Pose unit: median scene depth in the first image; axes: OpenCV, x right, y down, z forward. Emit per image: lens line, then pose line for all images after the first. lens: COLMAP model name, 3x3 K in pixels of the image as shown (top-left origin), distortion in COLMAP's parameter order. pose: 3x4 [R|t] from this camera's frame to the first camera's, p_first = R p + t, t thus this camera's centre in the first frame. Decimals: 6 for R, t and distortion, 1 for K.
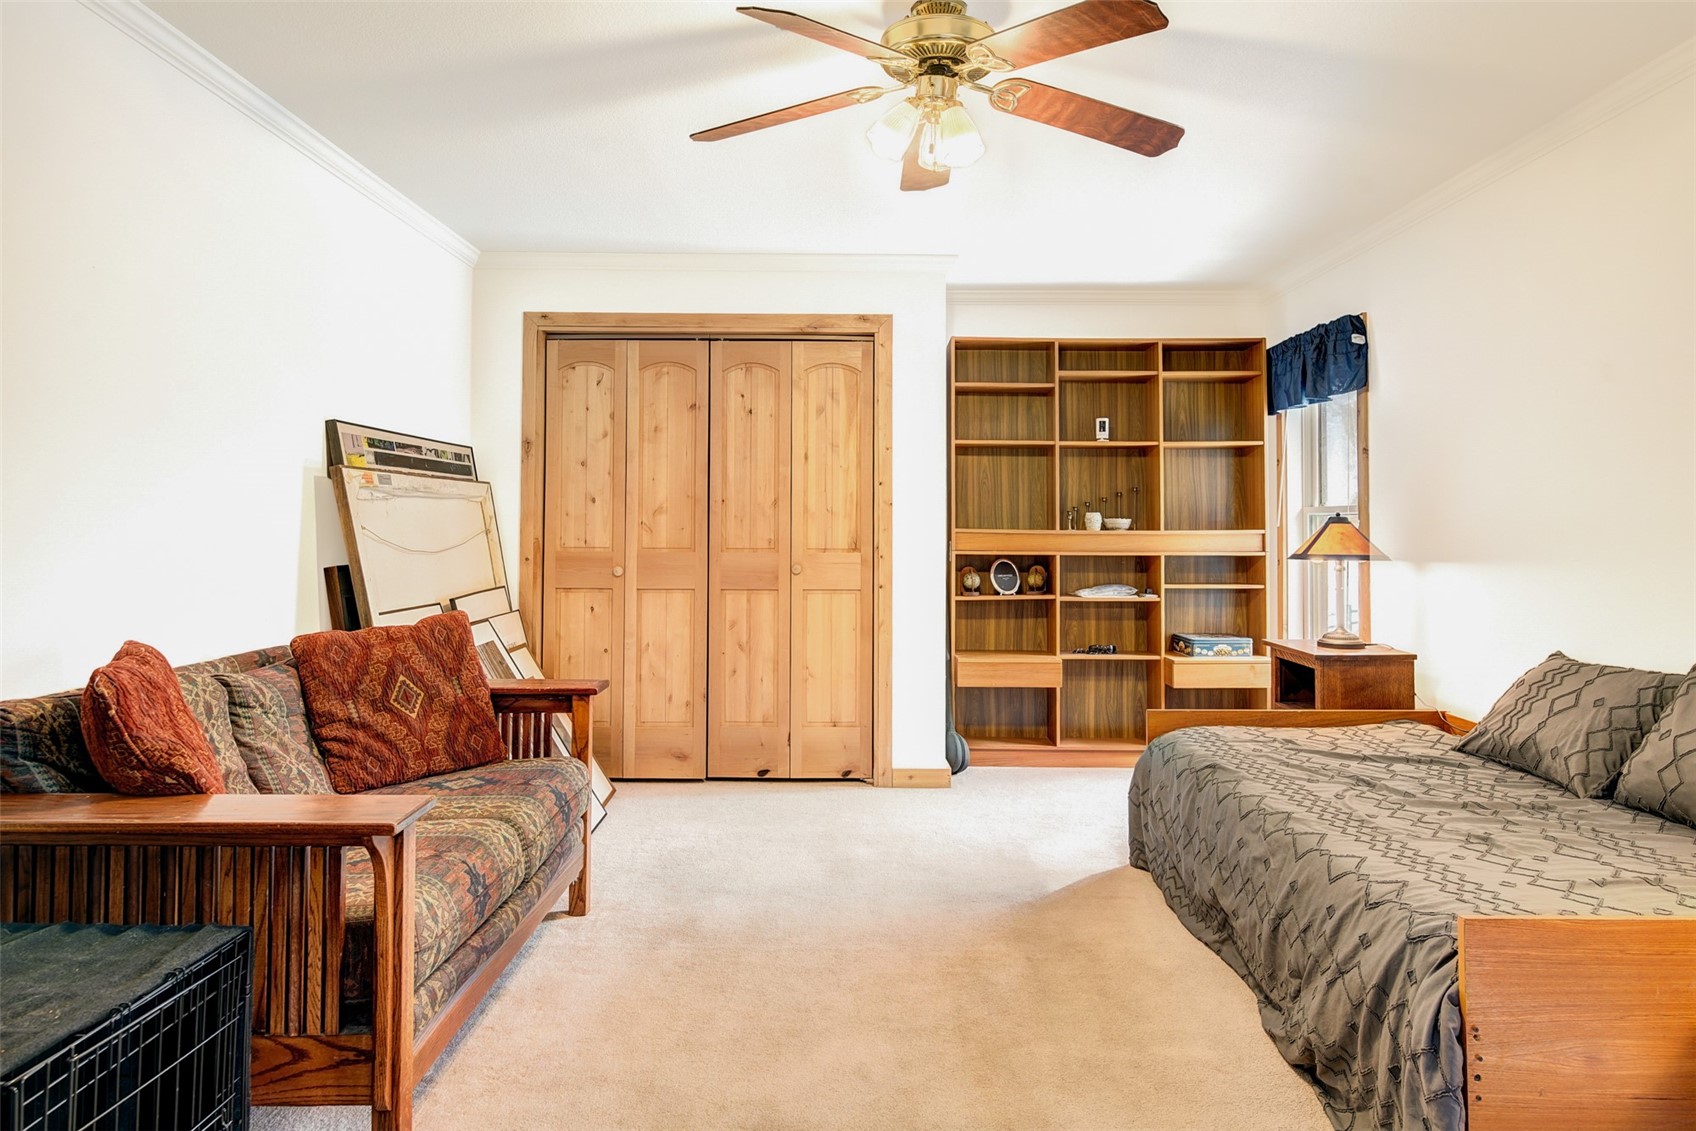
lens RADIAL K [[1075.9, 0, 863.1], [0, 1075.9, 492.7], [0, 0, 1]] dist [-0.003541, 0.004937]
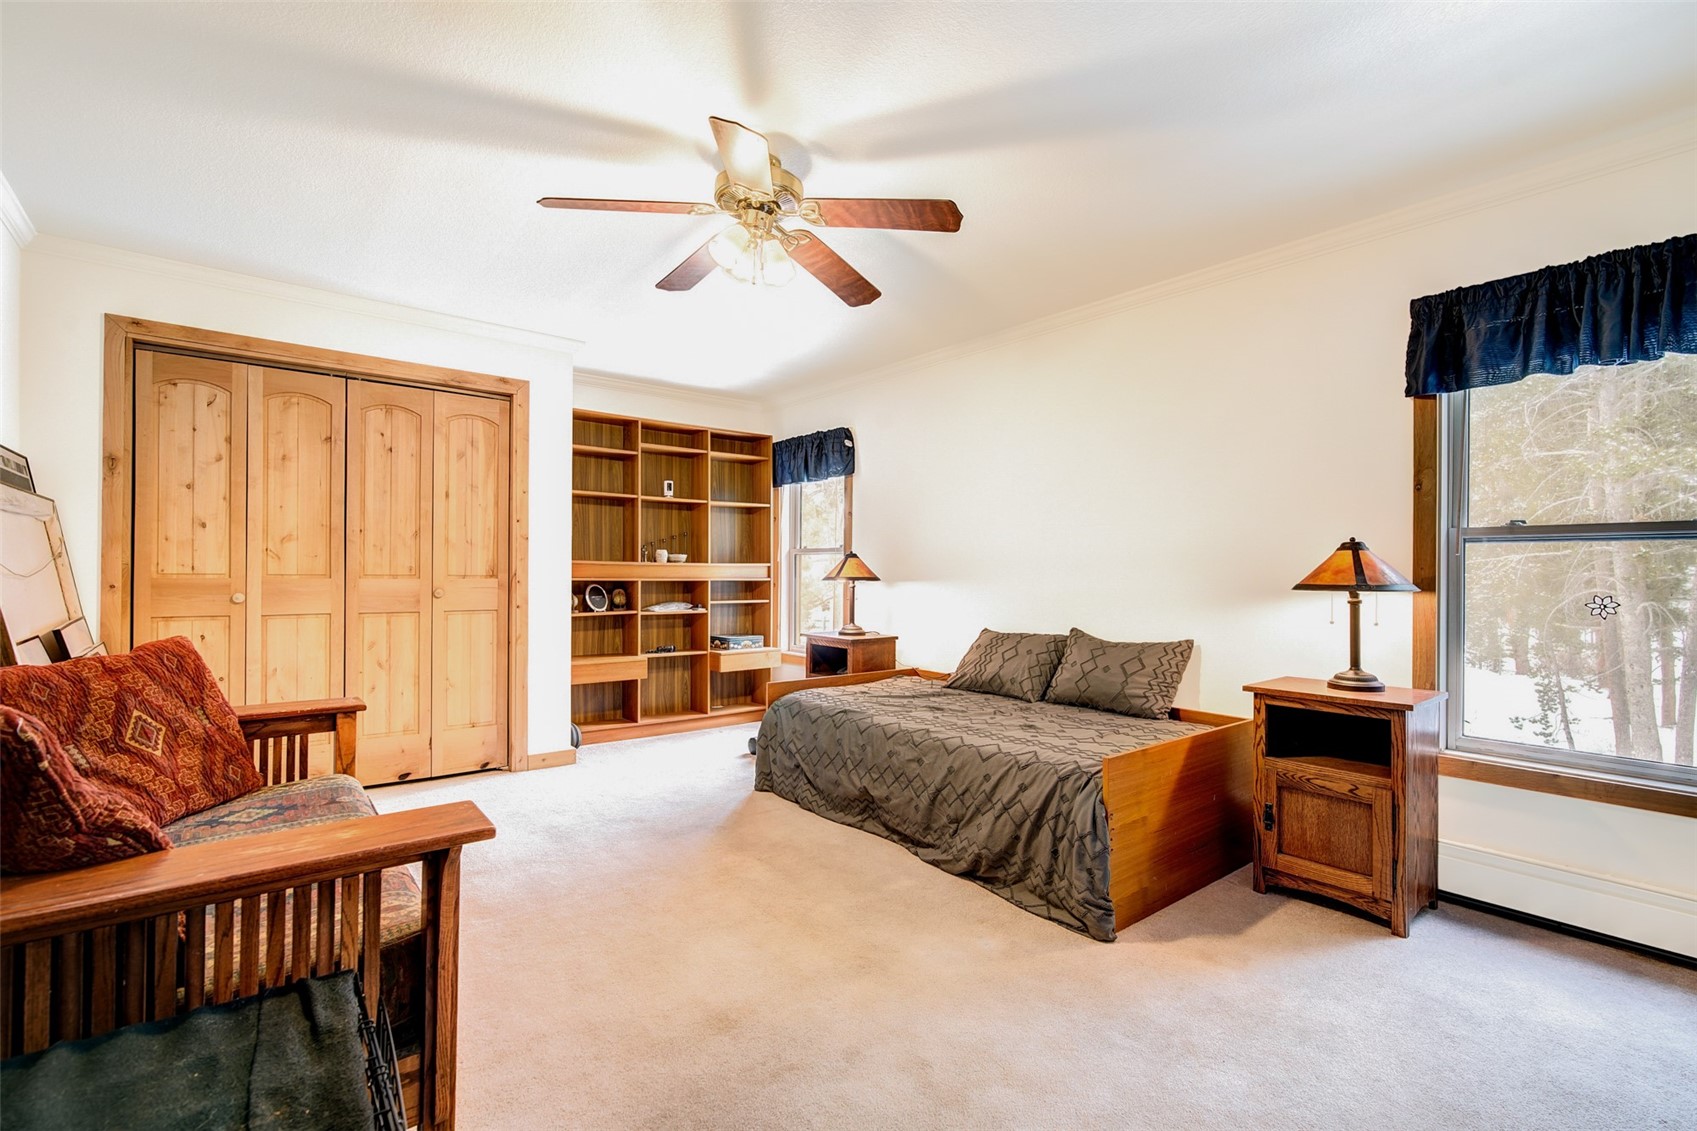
lens RADIAL K [[778.3, 0, 849.3], [0, 778.3, 569.0], [0, 0, 1]] dist [-0.003239, 0.001453]
pose [[0.770929, 0.005467, 0.636897, -0.252148], [-0.024808, 0.999462, 0.021449, 0.017342], [-0.636437, -0.032336, 0.770650, 0.093542]]
